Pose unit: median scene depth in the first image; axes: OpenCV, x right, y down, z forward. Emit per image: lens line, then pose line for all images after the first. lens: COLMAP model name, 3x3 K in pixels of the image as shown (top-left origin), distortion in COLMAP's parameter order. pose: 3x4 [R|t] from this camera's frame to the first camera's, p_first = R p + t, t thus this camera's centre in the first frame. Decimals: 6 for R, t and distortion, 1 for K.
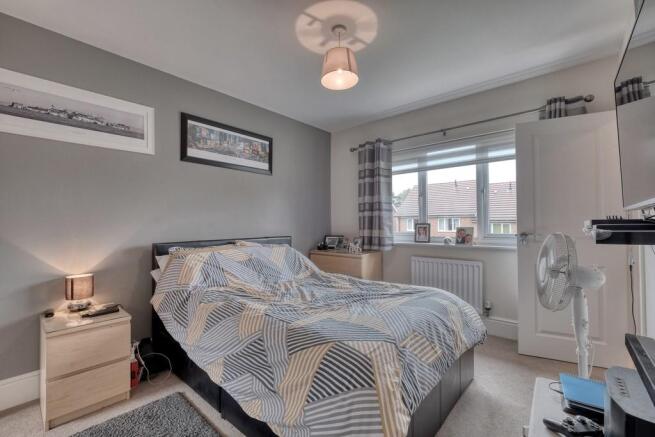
lens RADIAL K [[286.2, 0, 325.9], [0, 286.2, 219.9], [0, 0, 1]] dist [0.026551, 0.000199]
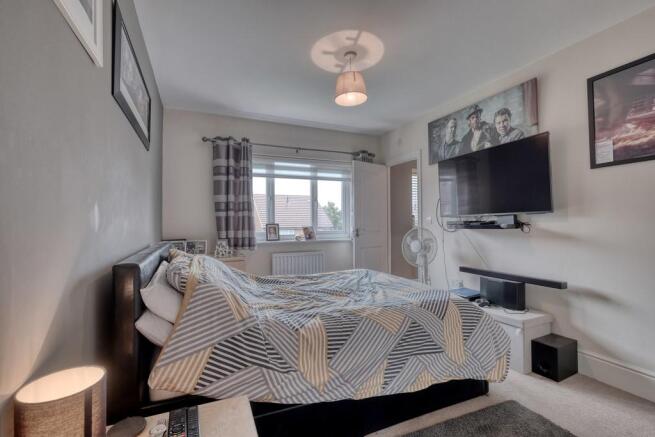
lens RADIAL K [[286.2, 0, 314.0], [0, 286.2, 218.1], [0, 0, 1]] dist [0.026551, 0.000199]
pose [[0.452913, 0.019408, 0.891344, -0.609869], [-0.000824, 0.999772, -0.021350, 0.013395], [-0.891554, 0.008935, 0.452825, 0.357499]]
